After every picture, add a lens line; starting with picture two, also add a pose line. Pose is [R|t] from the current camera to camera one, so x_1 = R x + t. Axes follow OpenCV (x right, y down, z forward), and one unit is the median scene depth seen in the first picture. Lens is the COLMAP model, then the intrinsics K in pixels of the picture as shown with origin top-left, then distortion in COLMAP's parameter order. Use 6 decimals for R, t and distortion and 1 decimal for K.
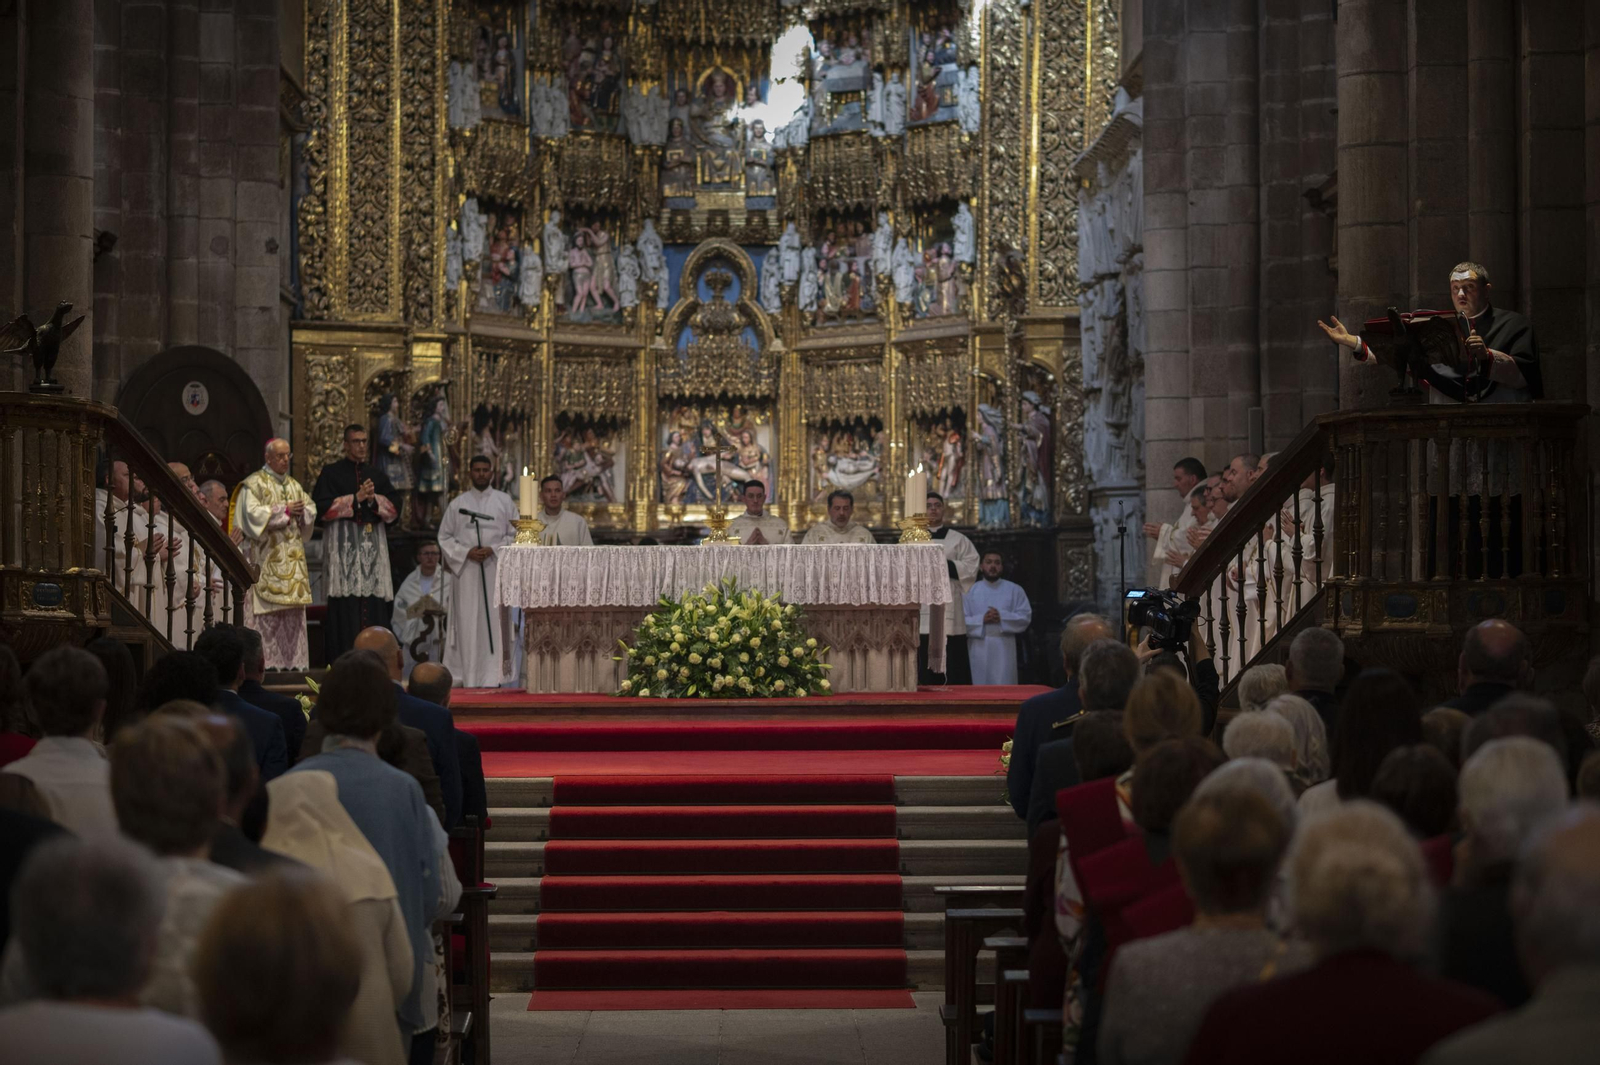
lens RADIAL K [[4370.5, 0, 672.4], [0, 4370.5, 648.1], [0, 0, 1]] dist [0.081836, -0.504884]
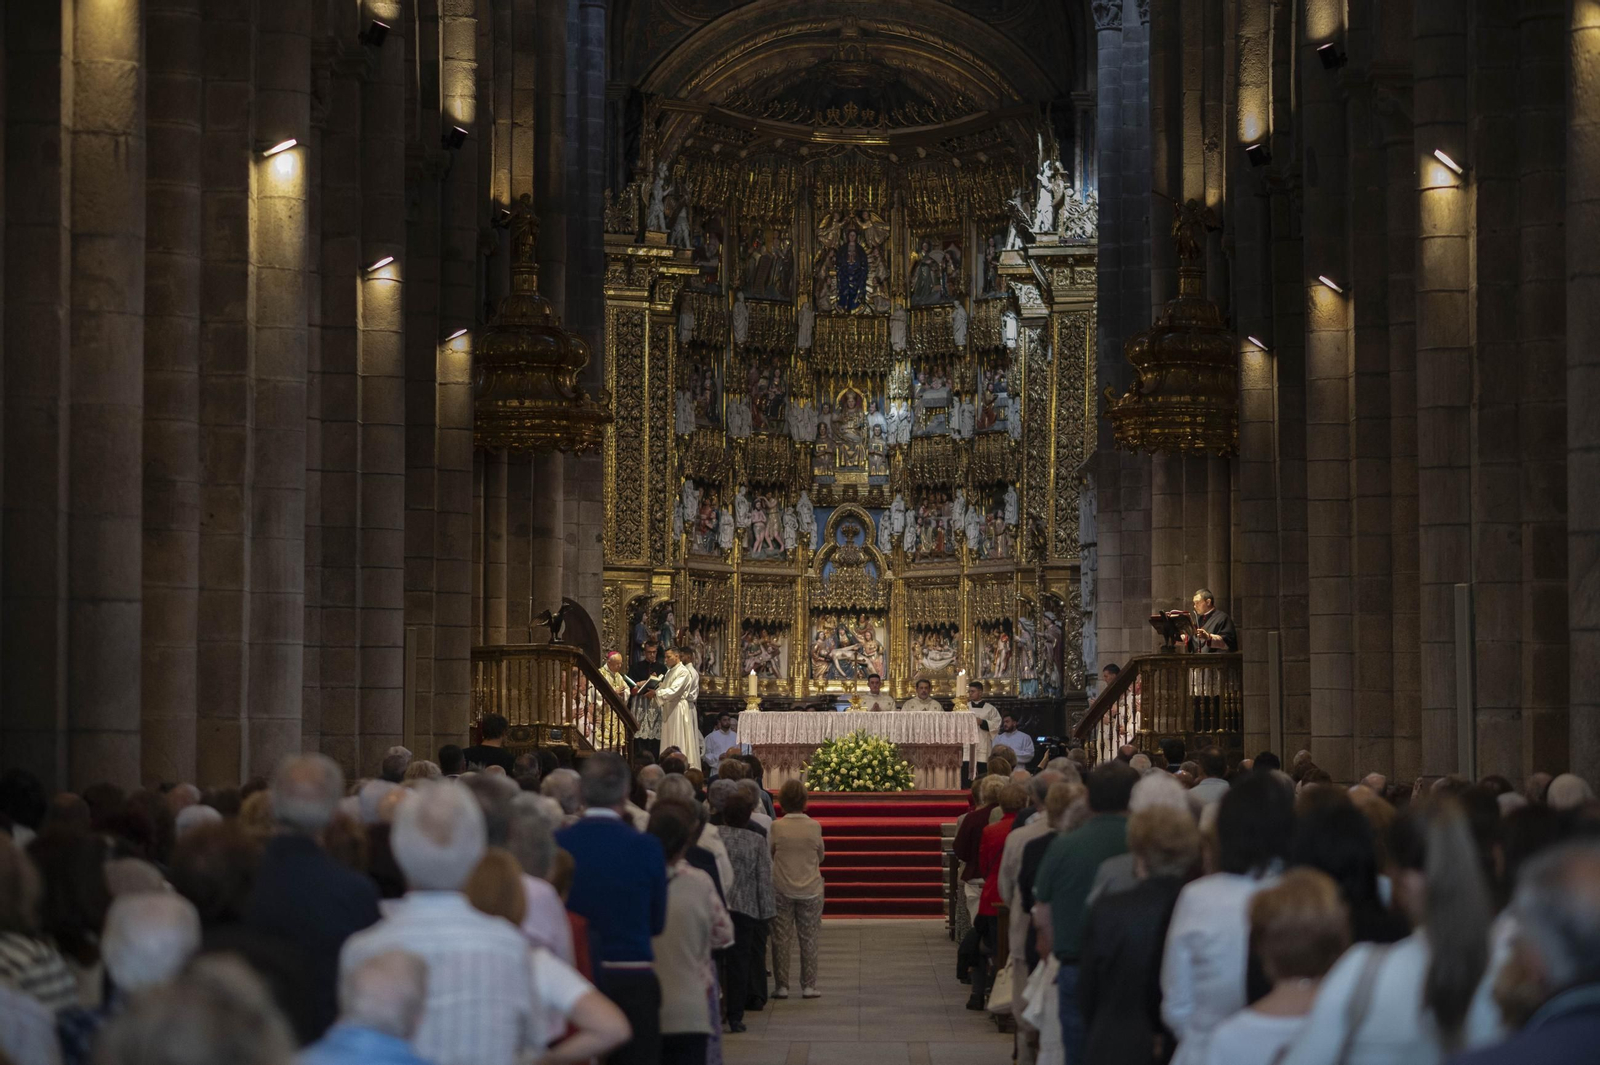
lens RADIAL K [[4370.5, 0, 672.4], [0, 4370.5, 648.1], [0, 0, 1]] dist [0.081836, -0.504884]
pose [[0.999636, 0.004899, -0.026531, -0.012071], [-0.005810, 0.999392, -0.034368, 0.009277], [0.026346, 0.034509, 0.999057, -0.575795]]
